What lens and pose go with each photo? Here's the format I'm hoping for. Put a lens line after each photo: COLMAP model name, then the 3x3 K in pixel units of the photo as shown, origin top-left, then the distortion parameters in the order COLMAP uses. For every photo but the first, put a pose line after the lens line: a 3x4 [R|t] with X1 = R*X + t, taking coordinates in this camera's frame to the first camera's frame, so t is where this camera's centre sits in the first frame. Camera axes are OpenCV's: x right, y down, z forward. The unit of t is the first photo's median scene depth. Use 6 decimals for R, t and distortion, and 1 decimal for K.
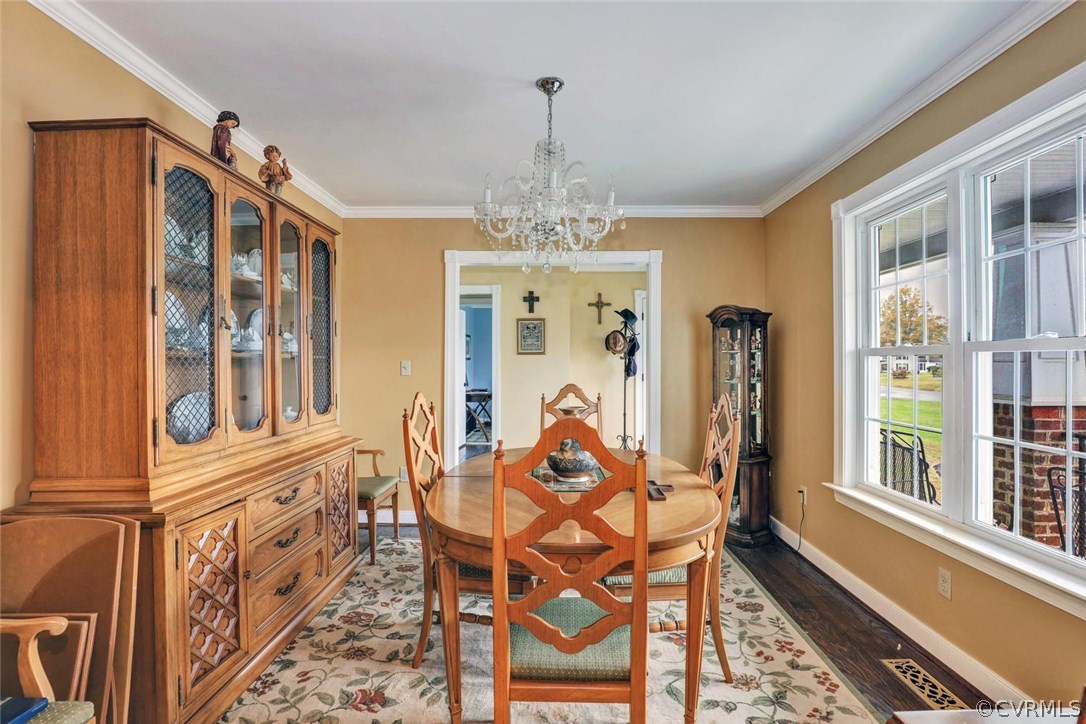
lens RADIAL K [[530.4, 0, 543.0], [0, 530.4, 362.0], [0, 0, 1]] dist [-0.002119, -0.000081]
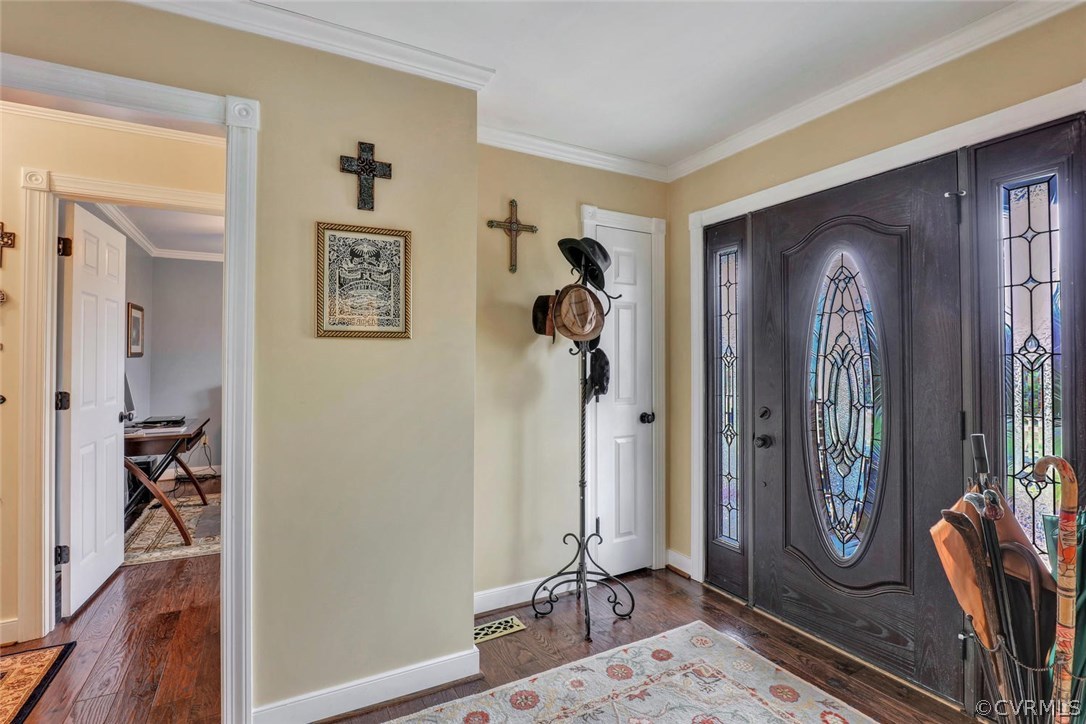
lens RADIAL K [[530.4, 0, 543.0], [0, 530.4, 362.0], [0, 0, 1]] dist [-0.002119, -0.000081]
pose [[0.872494, 0.002565, 0.488619, -0.086293], [-0.002588, 0.999996, -0.000627, 0.000709], [-0.488618, -0.000718, 0.872497, 0.664492]]
